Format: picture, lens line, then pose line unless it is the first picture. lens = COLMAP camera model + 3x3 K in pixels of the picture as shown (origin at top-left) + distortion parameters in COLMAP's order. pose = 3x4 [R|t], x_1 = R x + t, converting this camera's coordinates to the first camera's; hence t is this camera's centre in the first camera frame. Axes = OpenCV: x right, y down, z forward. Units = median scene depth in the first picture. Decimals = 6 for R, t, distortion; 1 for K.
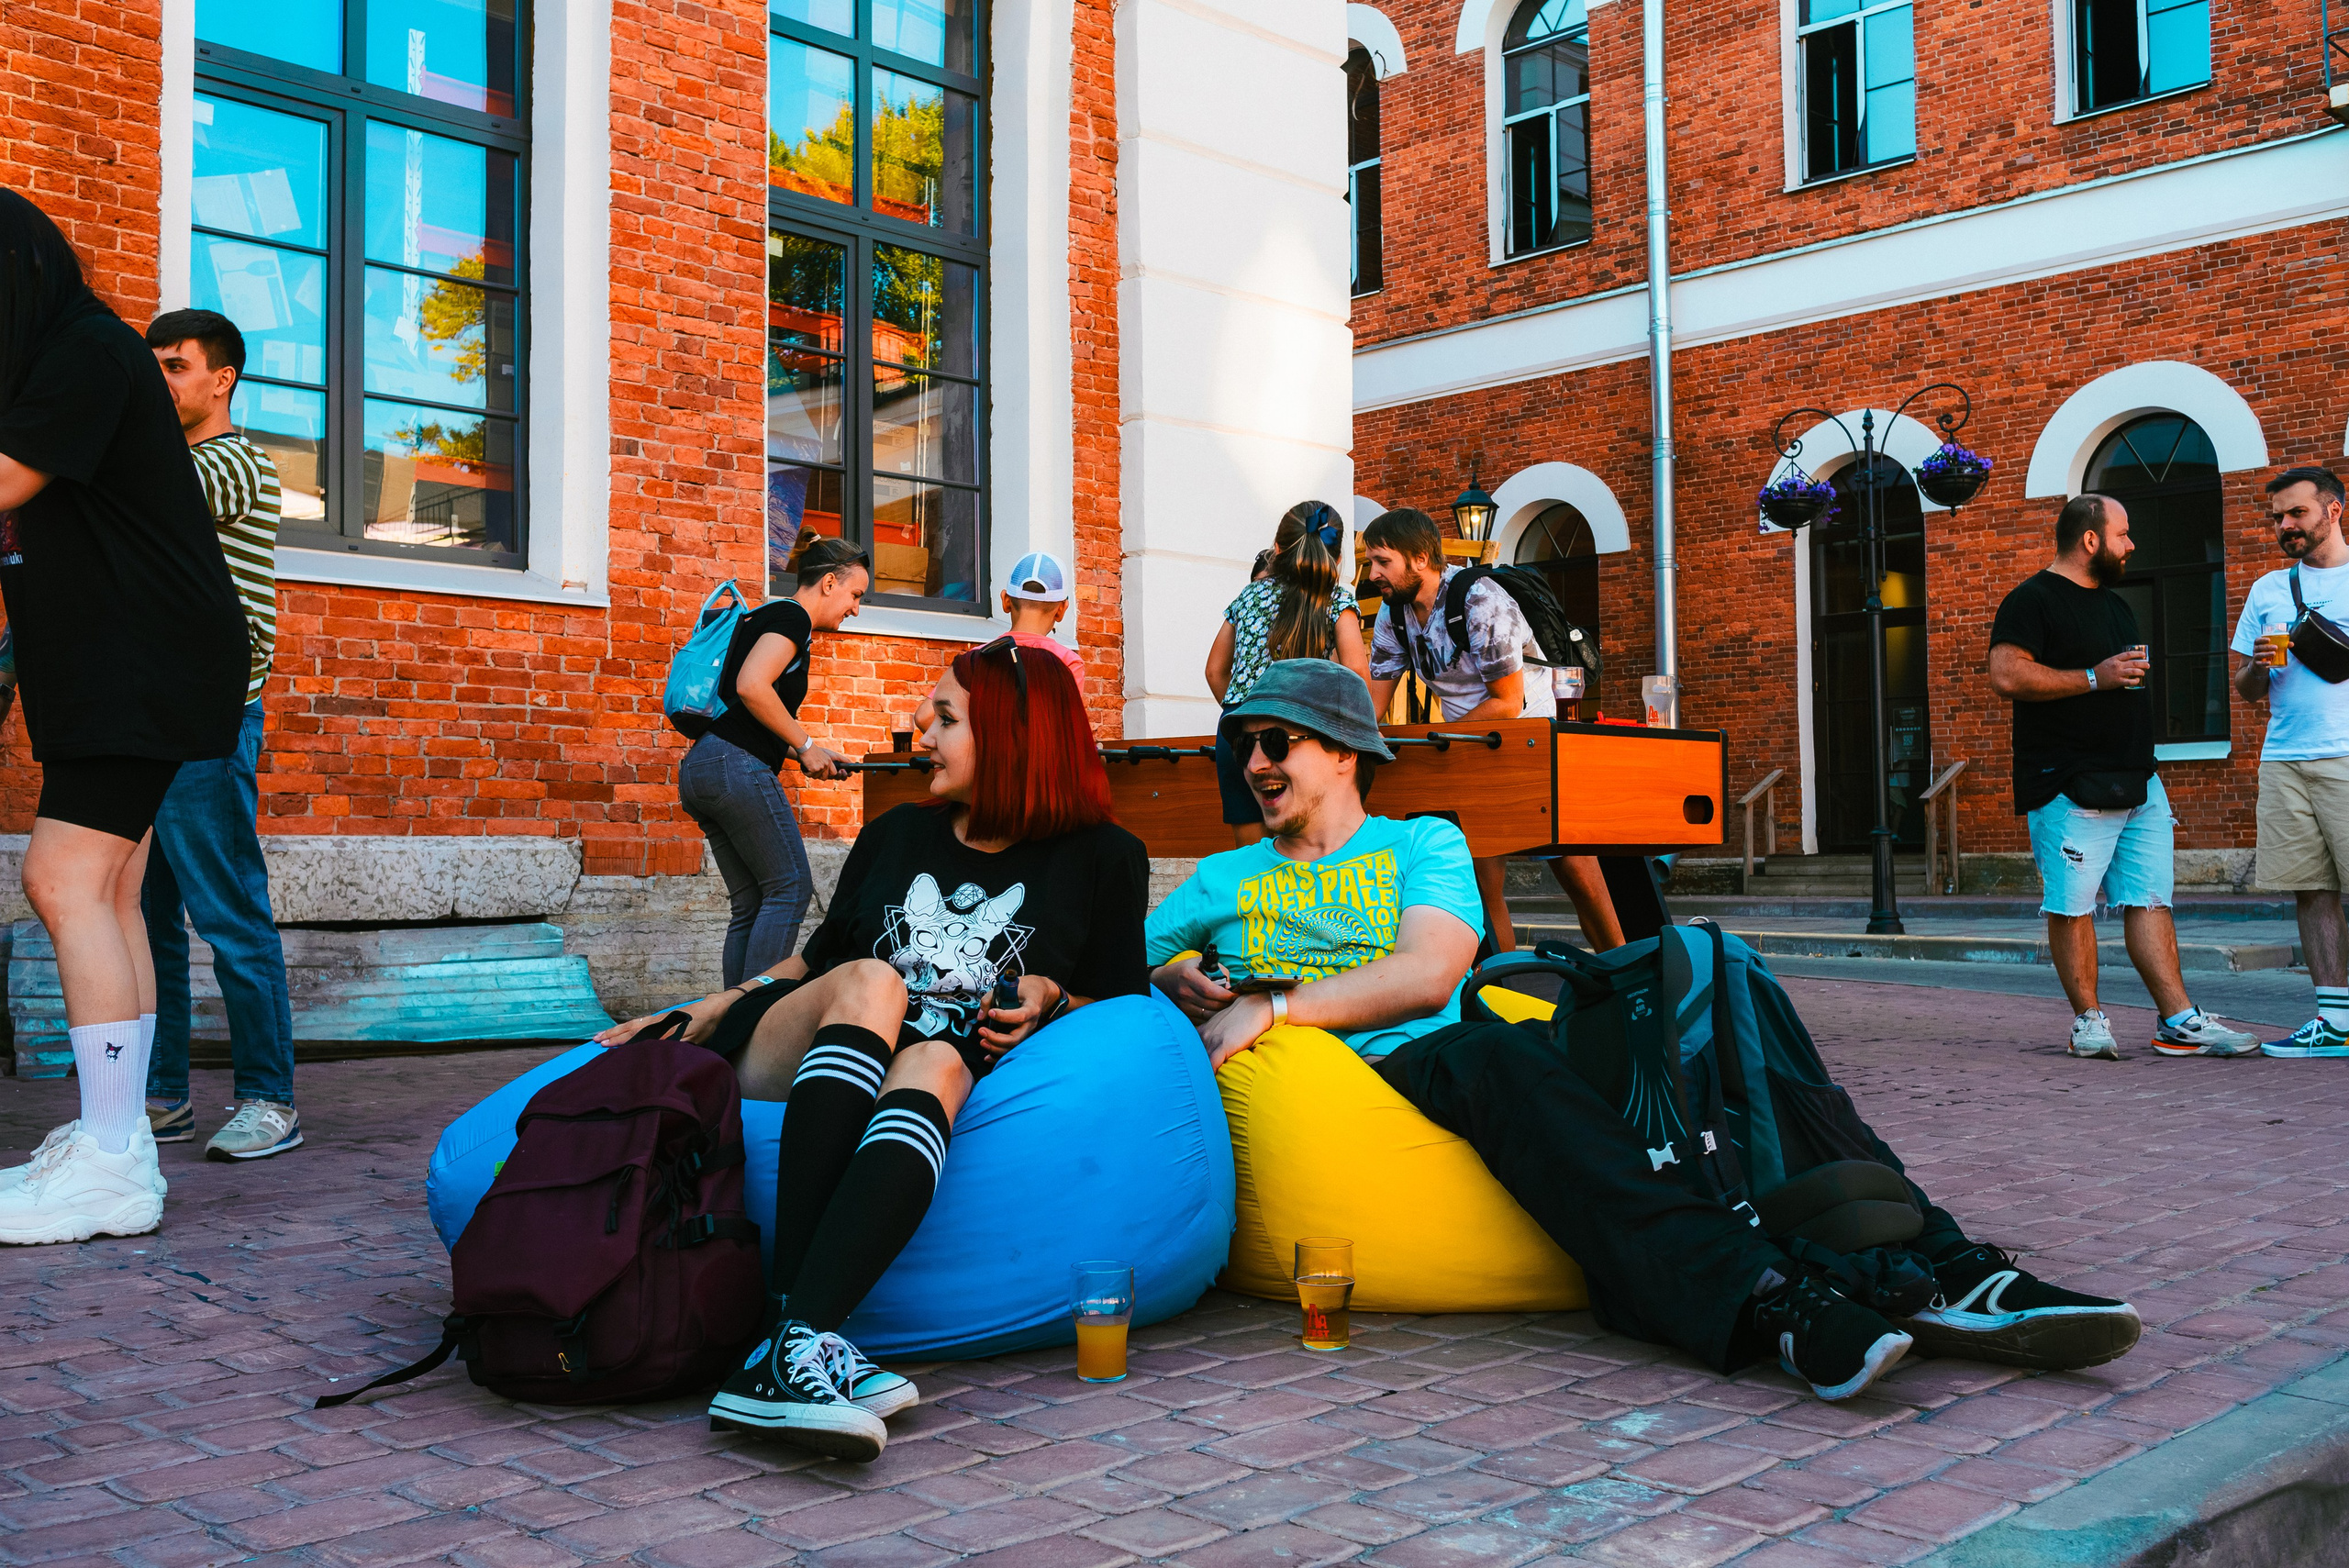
lens RADIAL K [[2312.2, 0, 1182.0], [0, 2312.2, 793.2], [0, 0, 1]] dist [-0.019489, 0.000000]
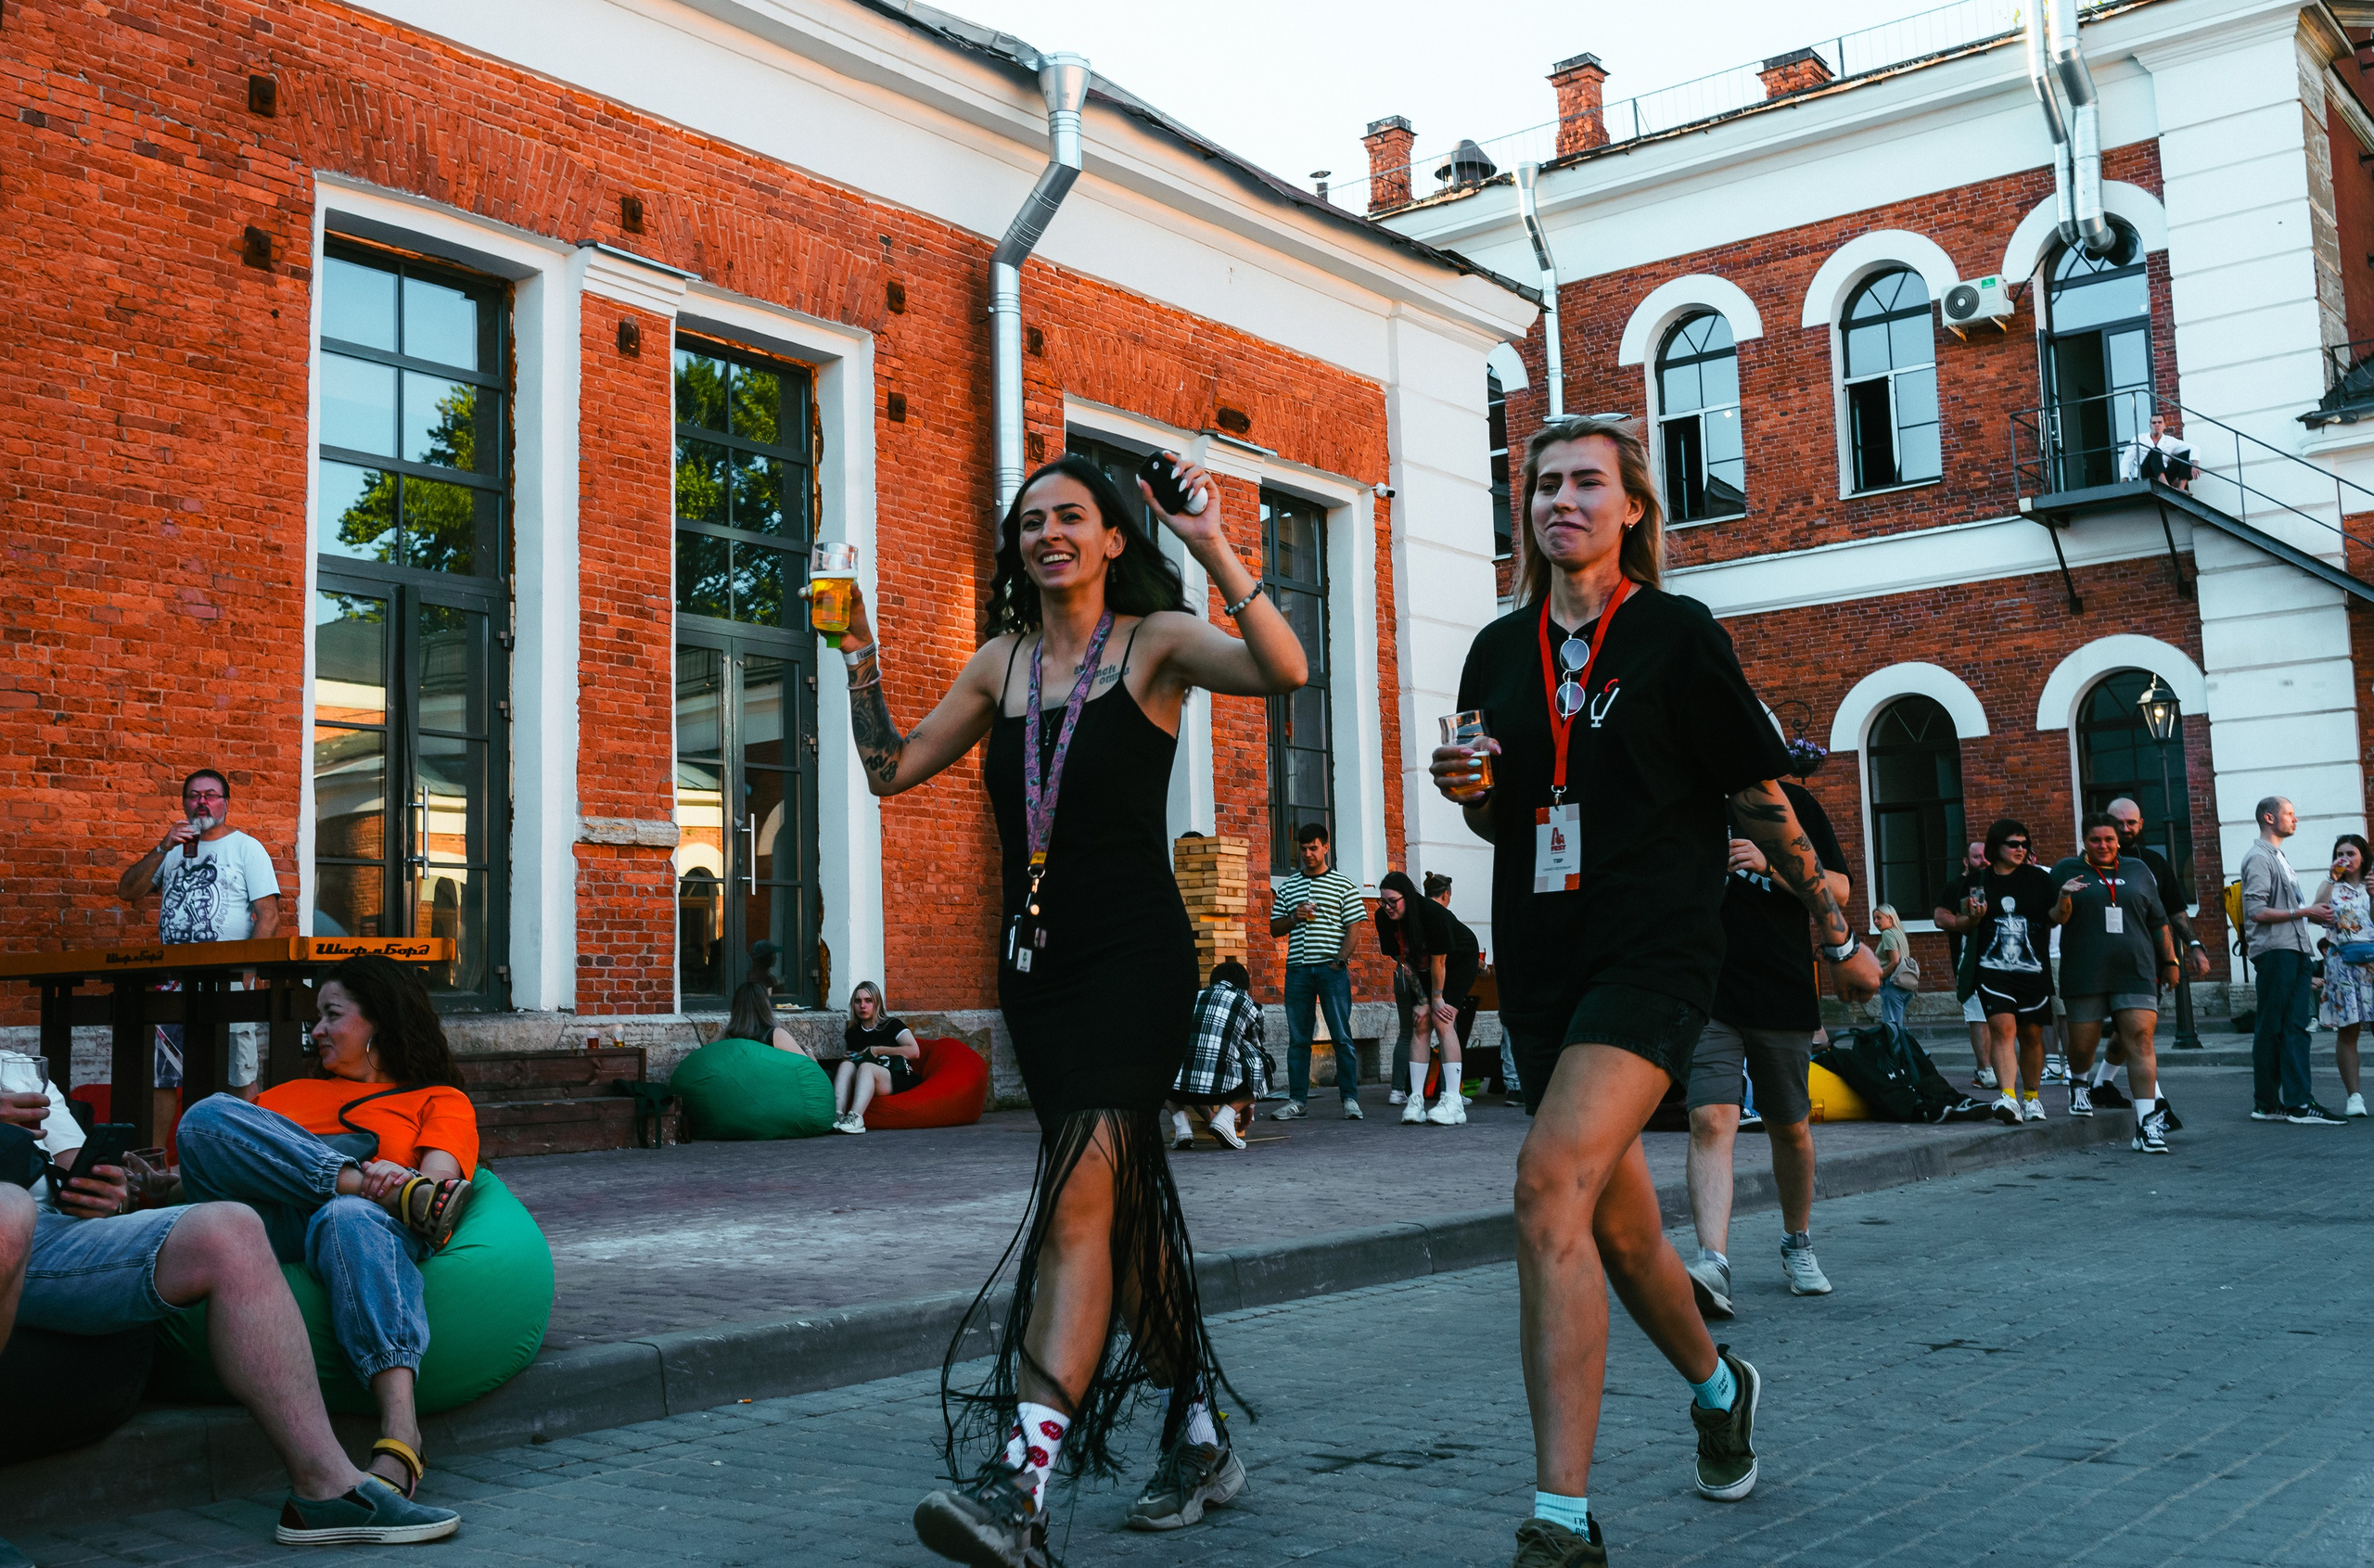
lens RADIAL K [[2336.8, 0, 1175.4], [0, 2336.8, 776.1], [0, 0, 1]] dist [-0.019489, 0.000000]
pose [[0.993702, -0.010405, 0.111570, -0.218906], [0.018313, 0.997372, -0.070093, -0.016064], [-0.110548, 0.071694, 0.991282, -0.434677]]
